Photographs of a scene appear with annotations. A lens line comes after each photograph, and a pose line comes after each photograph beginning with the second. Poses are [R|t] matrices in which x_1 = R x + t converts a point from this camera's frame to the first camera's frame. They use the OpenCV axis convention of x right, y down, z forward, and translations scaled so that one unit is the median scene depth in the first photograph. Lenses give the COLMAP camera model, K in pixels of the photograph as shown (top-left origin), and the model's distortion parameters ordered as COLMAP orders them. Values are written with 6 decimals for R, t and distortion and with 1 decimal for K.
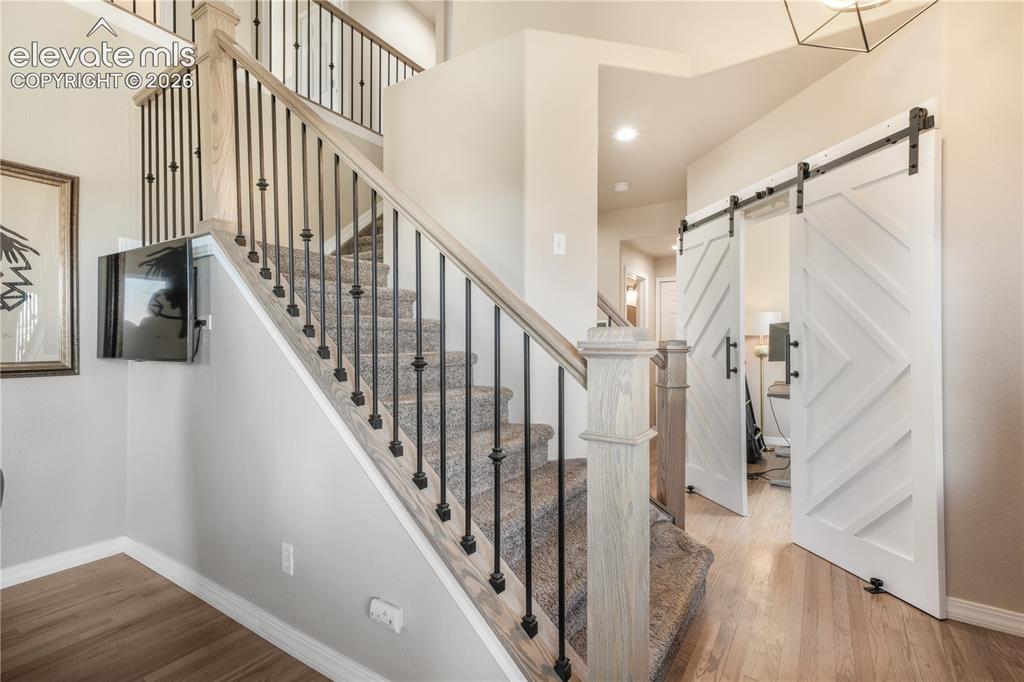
lens RADIAL K [[473.0, 0, 511.8], [0, 473.0, 343.7], [0, 0, 1]] dist [0.010727, -0.000037]
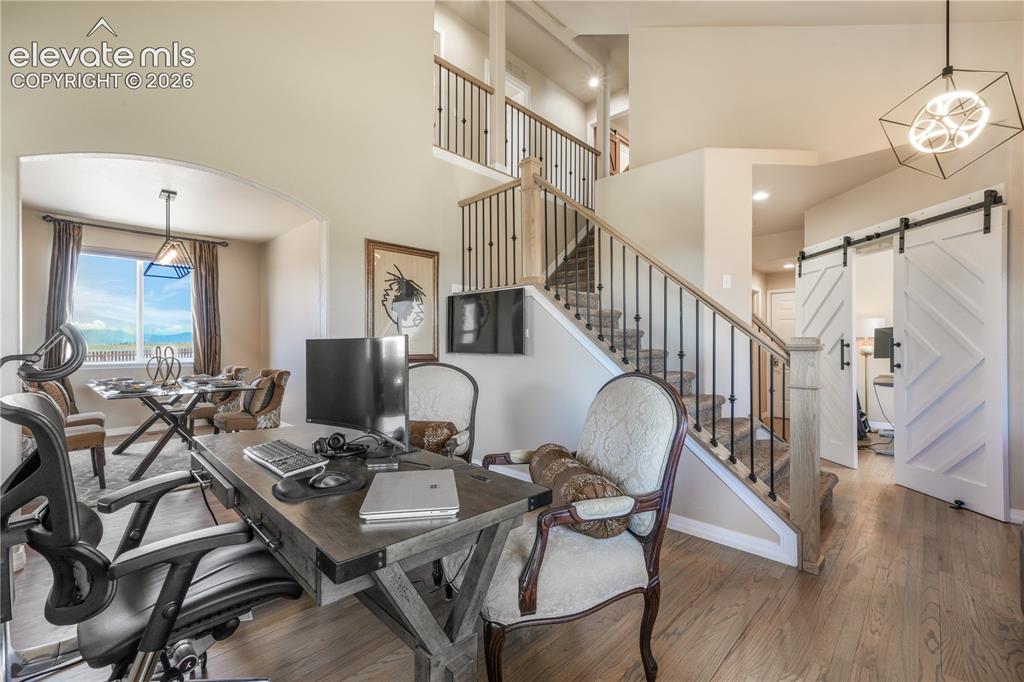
lens RADIAL K [[438.0, 0, 508.0], [0, 438.0, 344.4], [0, 0, 1]] dist [0.002582, 0.000767]
pose [[0.982187, 0.000398, -0.187904, -0.282509], [-0.000073, 0.999998, 0.001737, -0.002397], [0.187904, -0.001692, 0.982186, -0.475934]]
